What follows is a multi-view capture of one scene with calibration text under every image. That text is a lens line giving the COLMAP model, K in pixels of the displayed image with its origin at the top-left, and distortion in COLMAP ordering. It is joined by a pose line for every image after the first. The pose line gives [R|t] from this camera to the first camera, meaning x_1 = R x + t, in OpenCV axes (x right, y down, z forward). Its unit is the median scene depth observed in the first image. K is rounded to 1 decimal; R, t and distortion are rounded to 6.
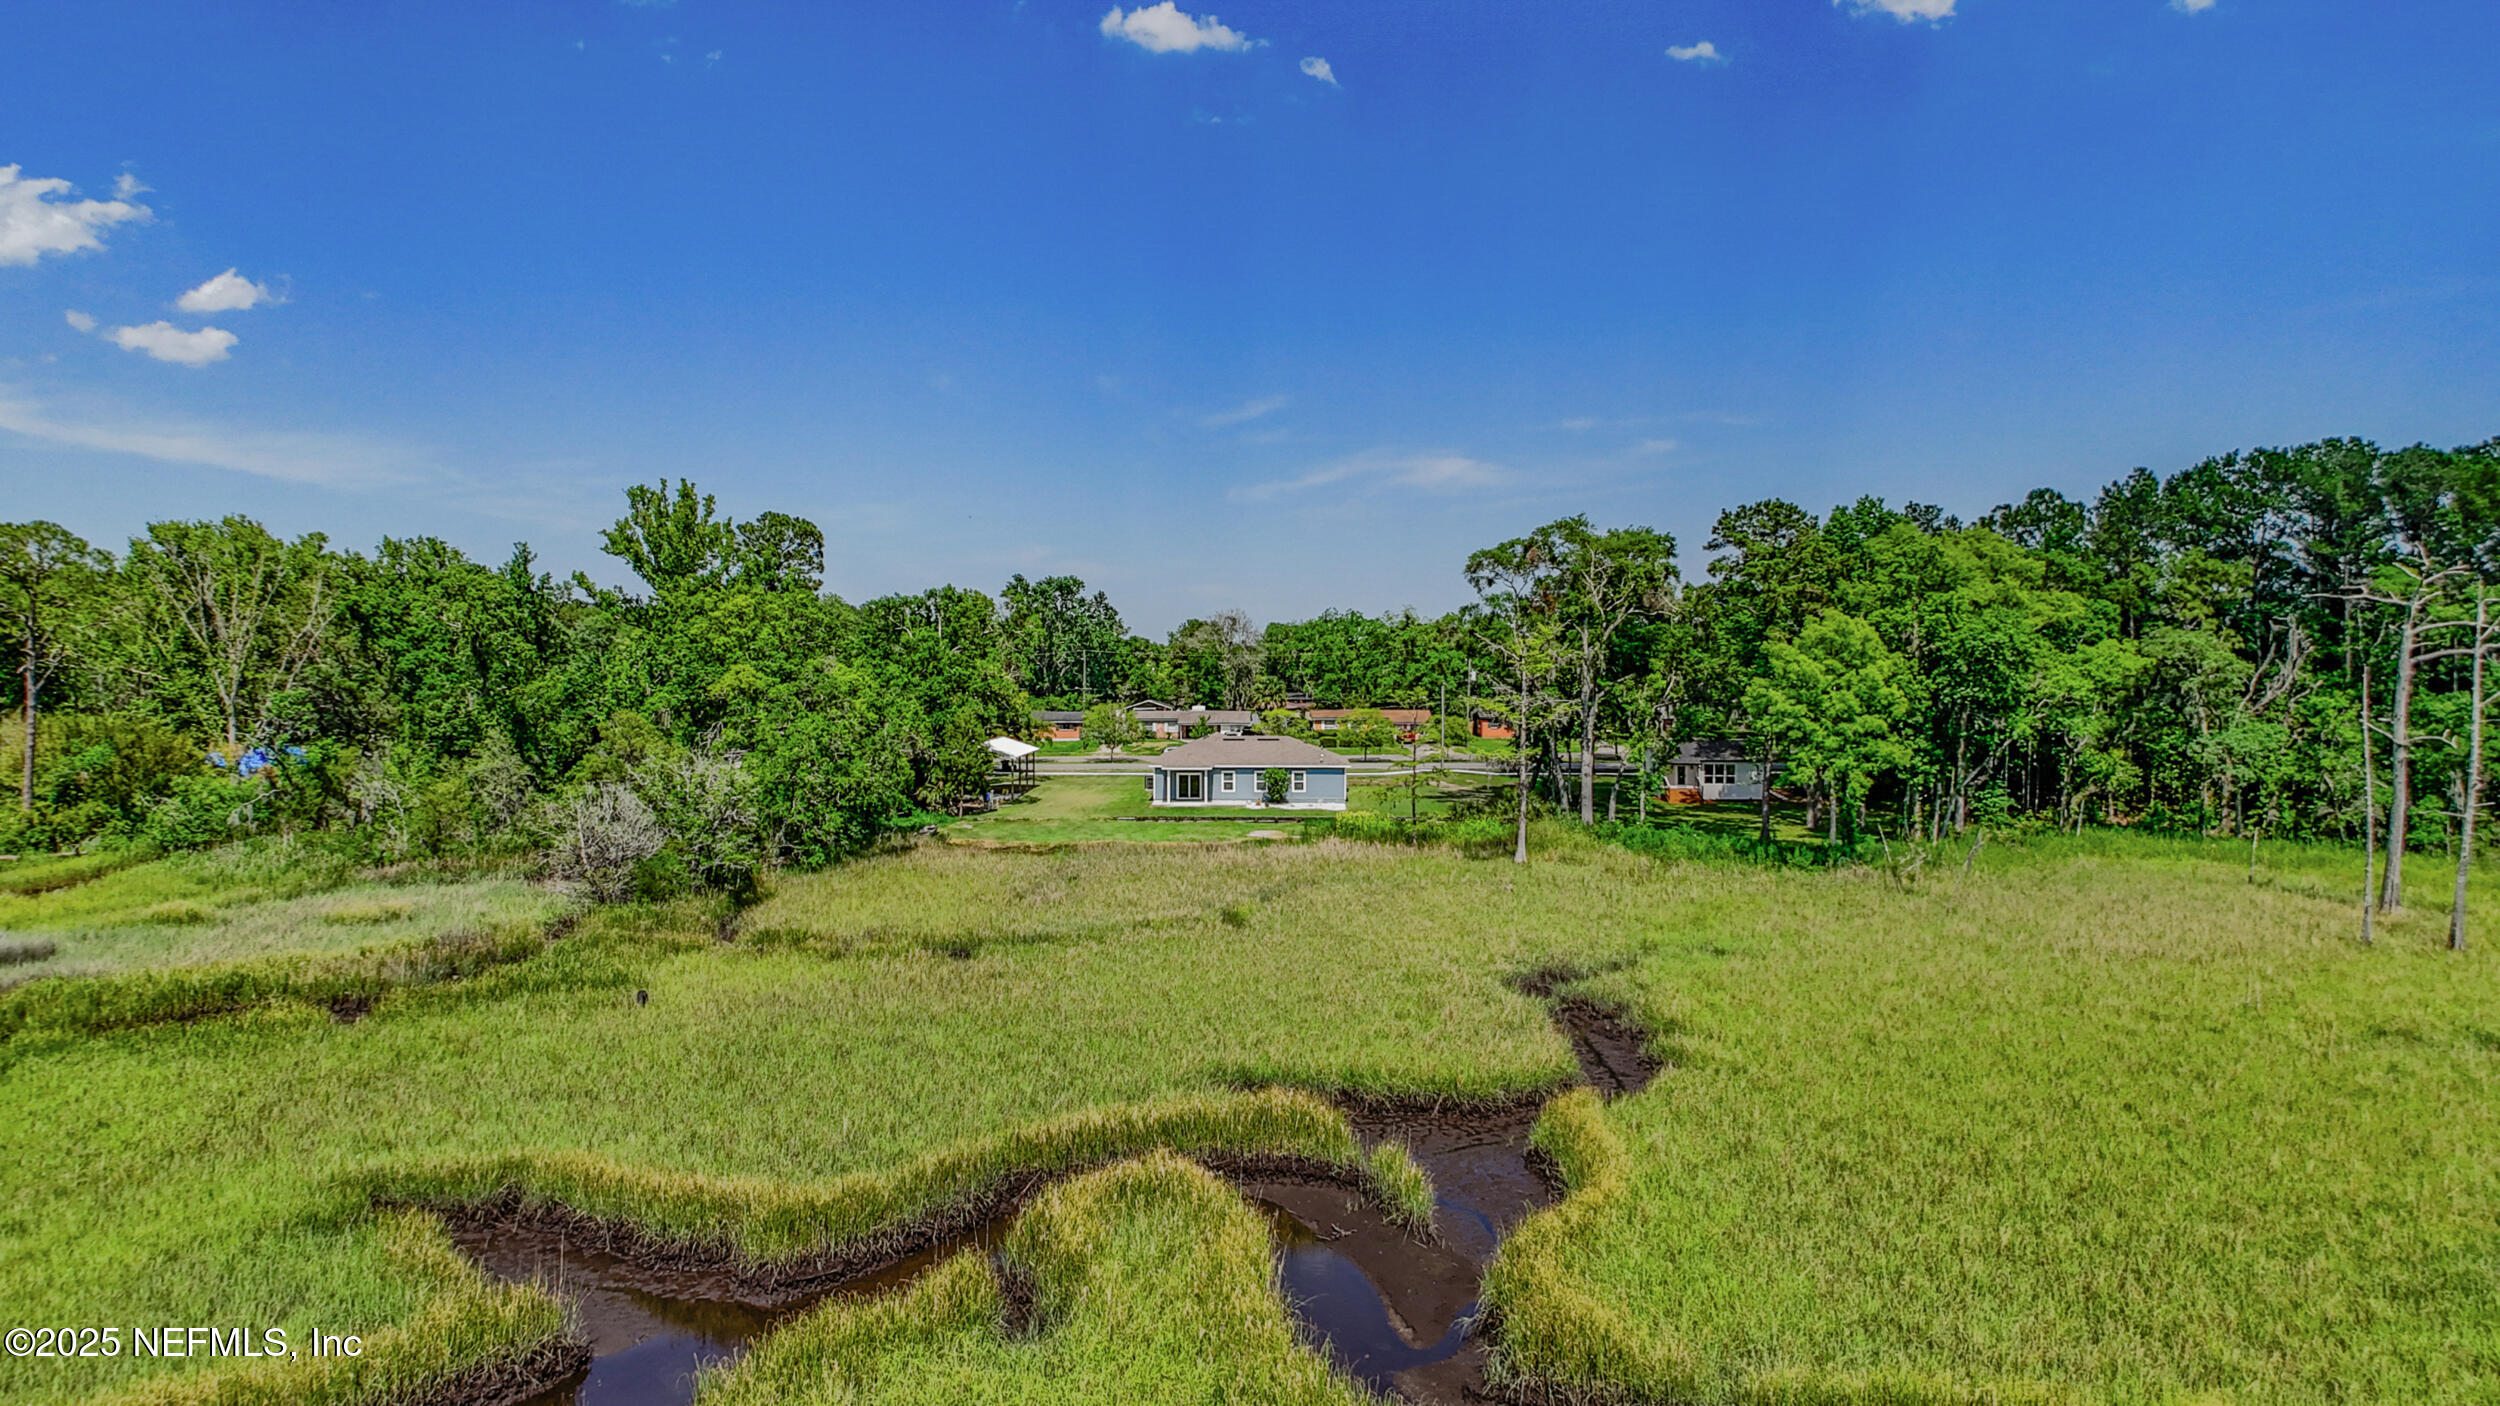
lens RADIAL K [[1502.6, 0, 1239.0], [0, 1502.6, 741.5], [0, 0, 1]] dist [-0.035946, 0.000557]
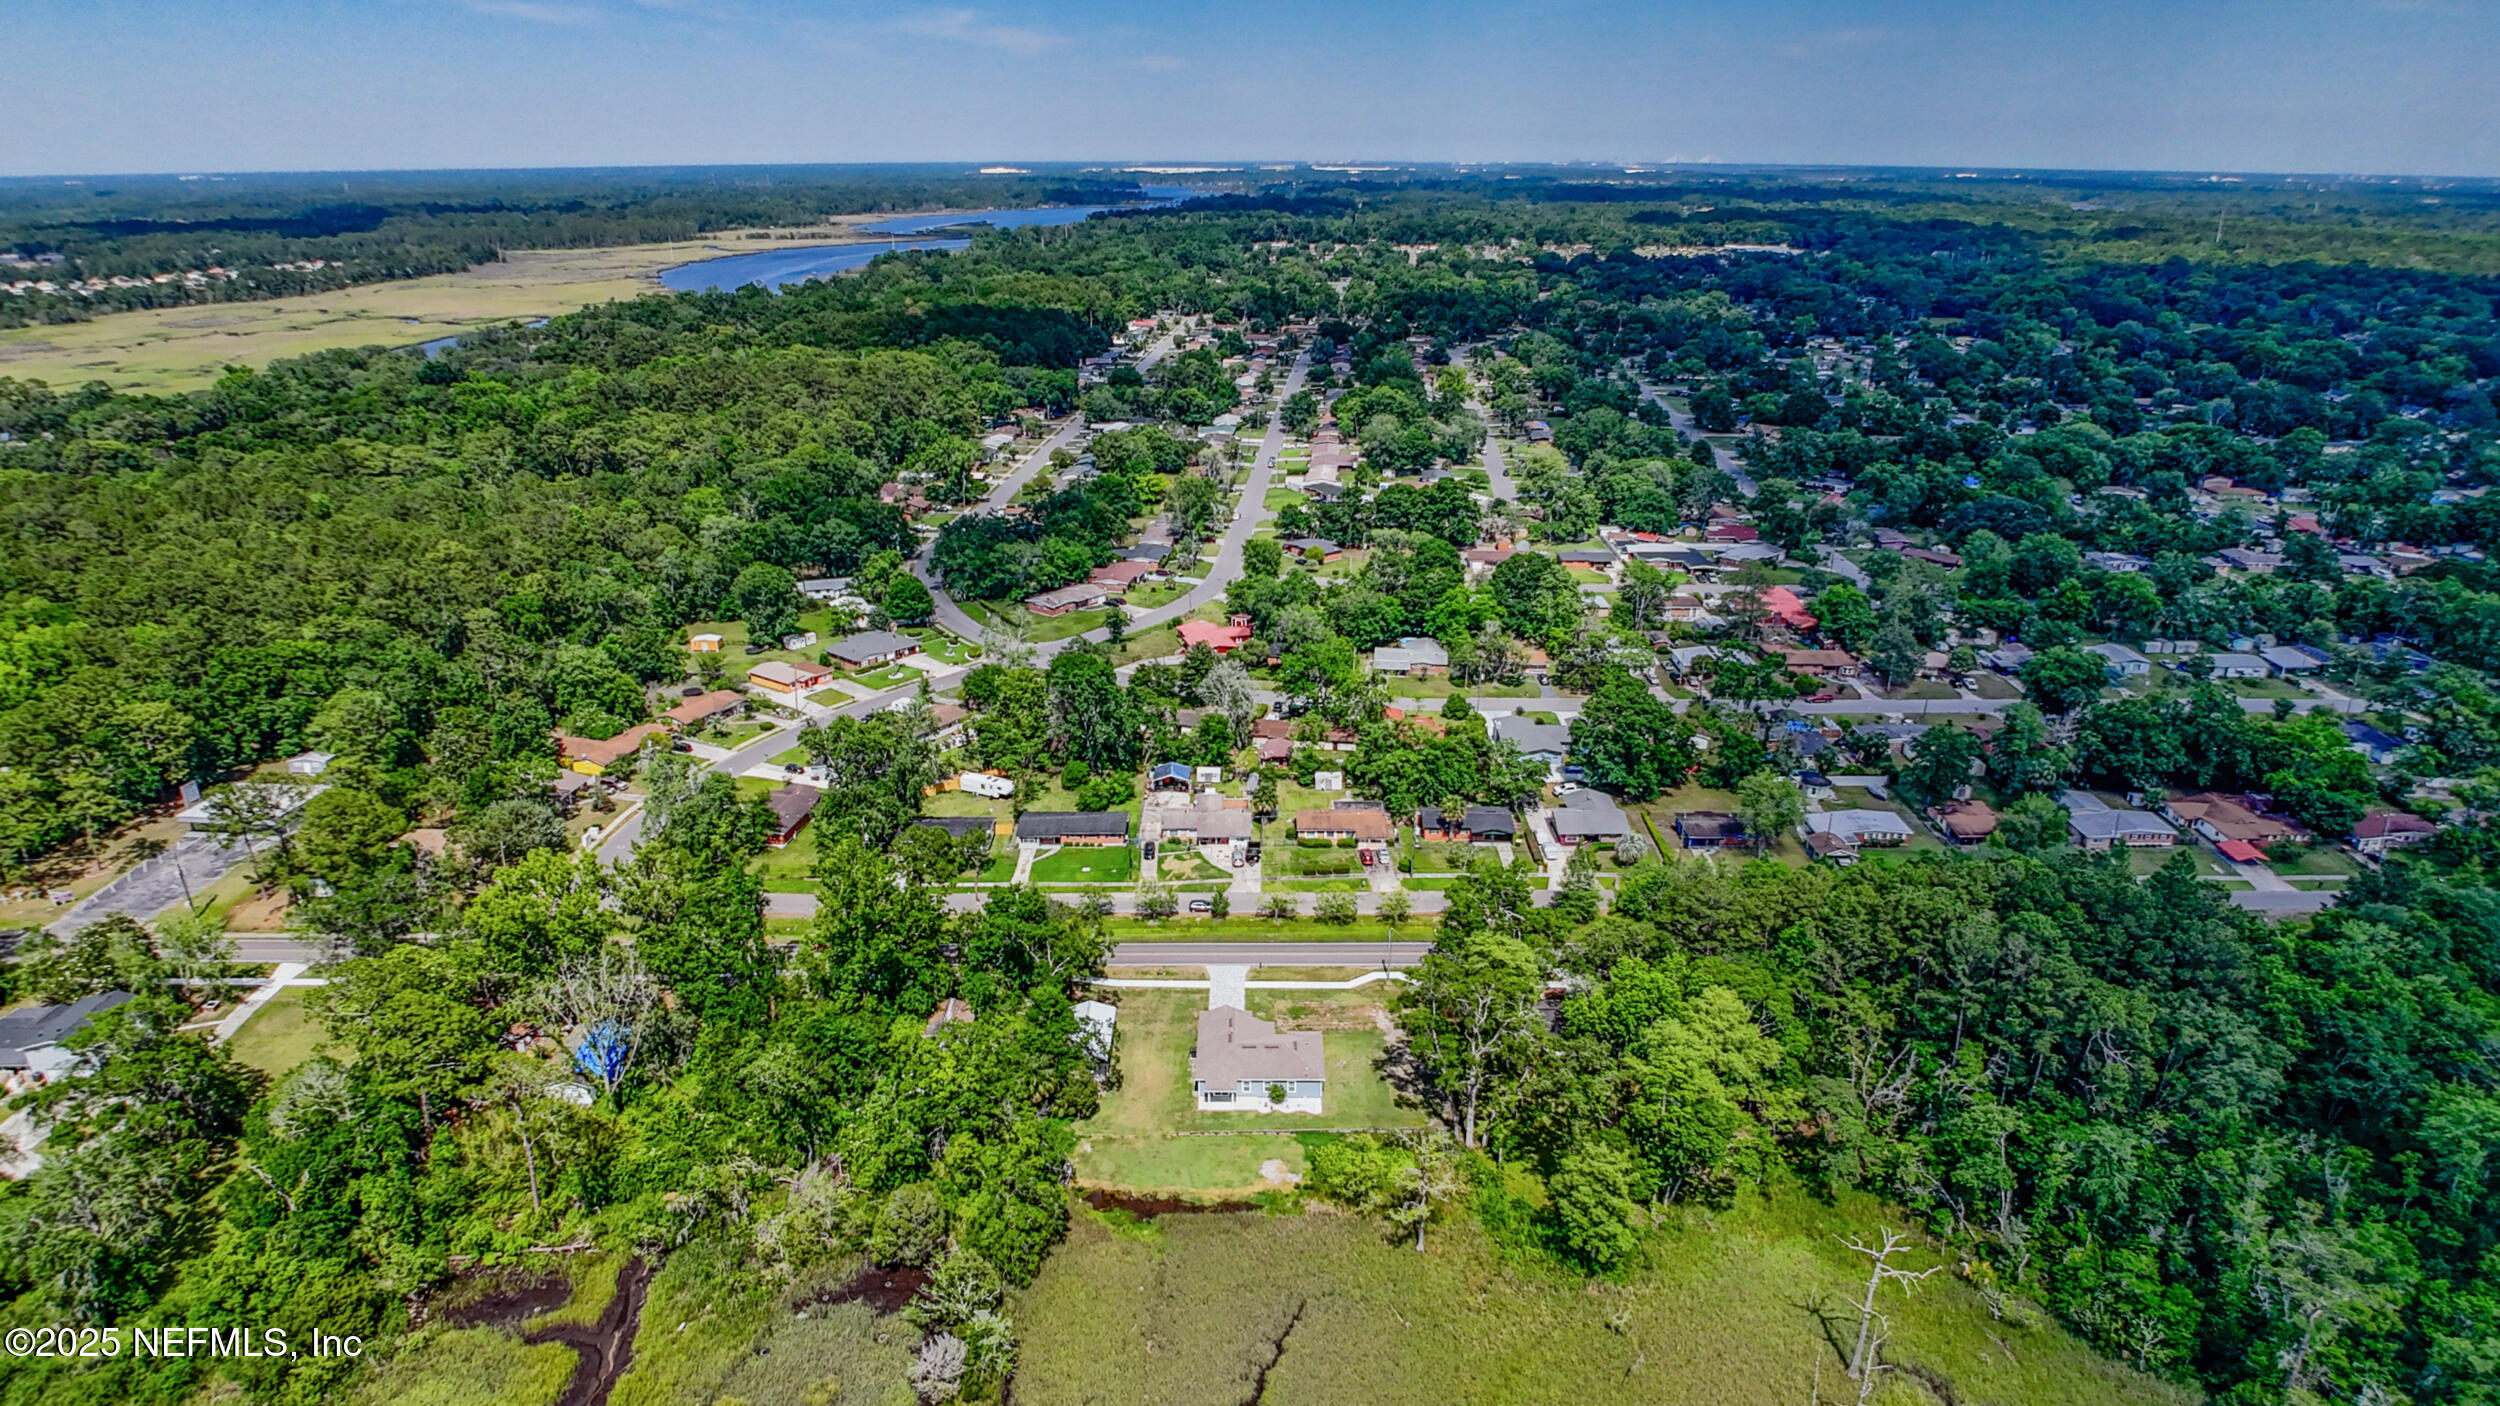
lens RADIAL K [[1502.6, 0, 1256.7], [0, 1502.6, 690.8], [0, 0, 1]] dist [-0.035946, 0.000557]
pose [[0.999623, -0.008178, 0.026219, -0.021762], [0.000085, 0.955553, 0.294820, -0.525272], [-0.027465, -0.294707, 0.955193, -0.233428]]
